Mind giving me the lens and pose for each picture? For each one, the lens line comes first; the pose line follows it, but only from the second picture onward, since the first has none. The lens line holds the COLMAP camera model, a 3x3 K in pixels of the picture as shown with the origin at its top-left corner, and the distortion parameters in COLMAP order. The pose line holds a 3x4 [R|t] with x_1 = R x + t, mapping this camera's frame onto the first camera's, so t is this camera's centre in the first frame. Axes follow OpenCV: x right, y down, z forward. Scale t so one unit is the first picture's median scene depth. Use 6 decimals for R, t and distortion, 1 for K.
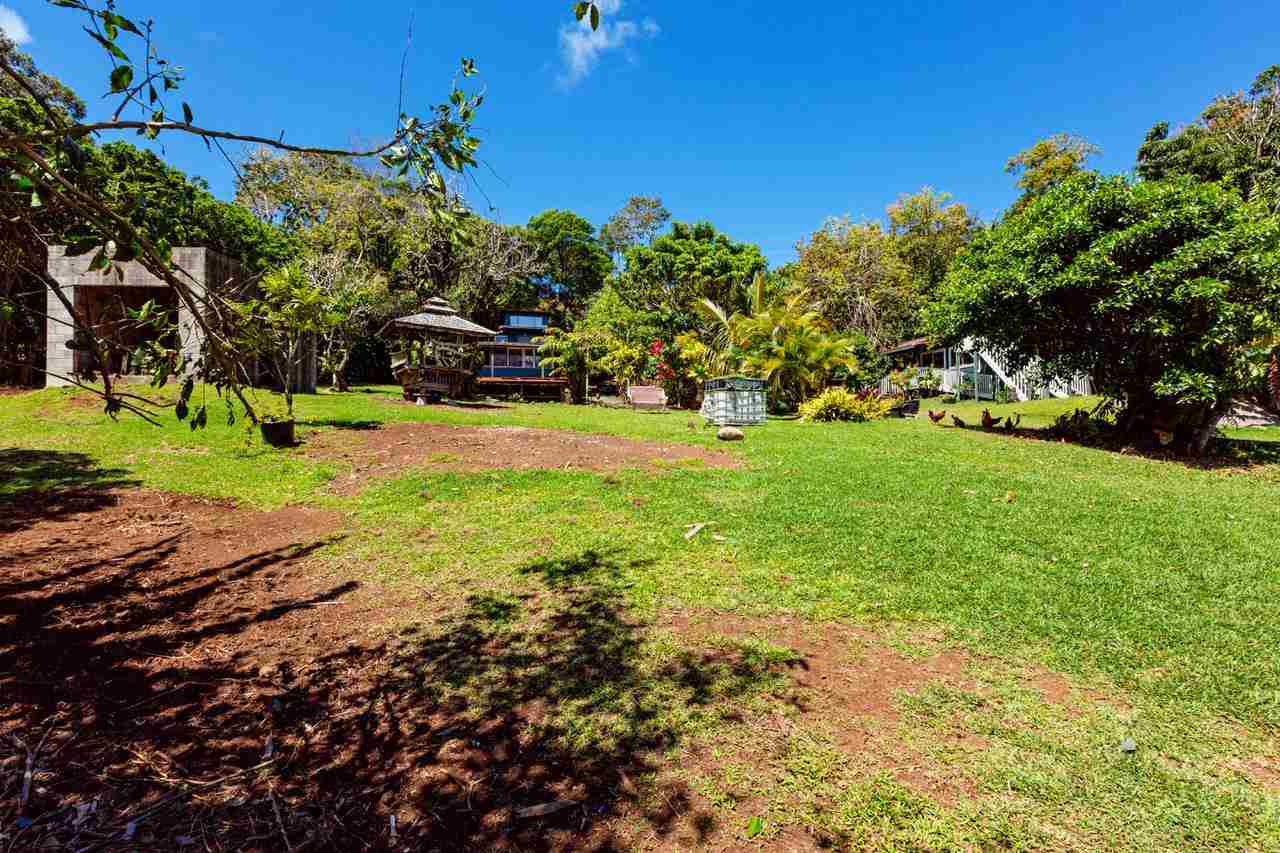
lens RADIAL K [[631.3, 0, 639.7], [0, 631.3, 428.4], [0, 0, 1]] dist [-0.000274, 0.000039]
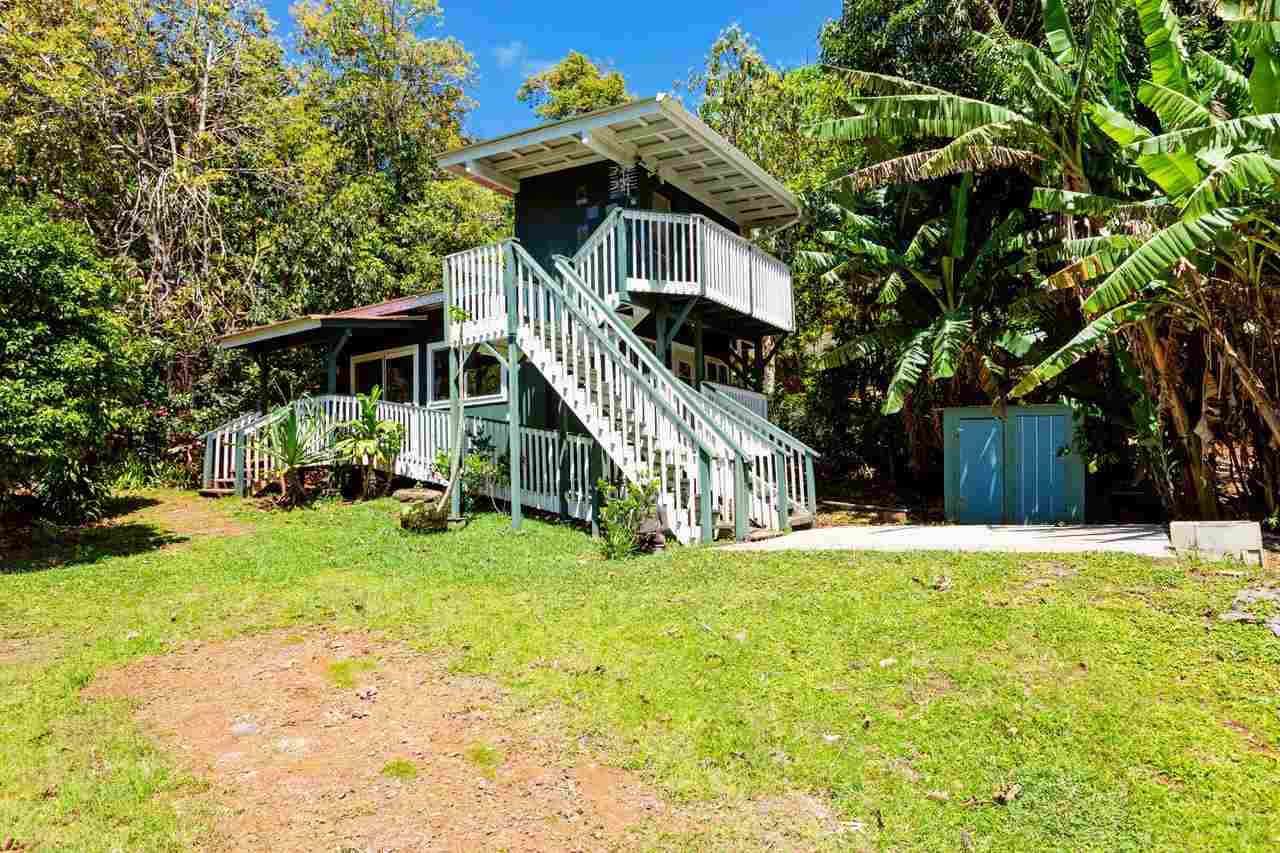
lens RADIAL K [[851.1, 0, 640.1], [0, 851.1, 426.9], [0, 0, 1]] dist [0.001568, 0.000527]
pose [[0.763613, 0.049438, 0.643779, 0.297000], [-0.001550, 0.997202, -0.074739, -0.052158], [-0.645673, 0.056074, 0.761553, 0.605862]]
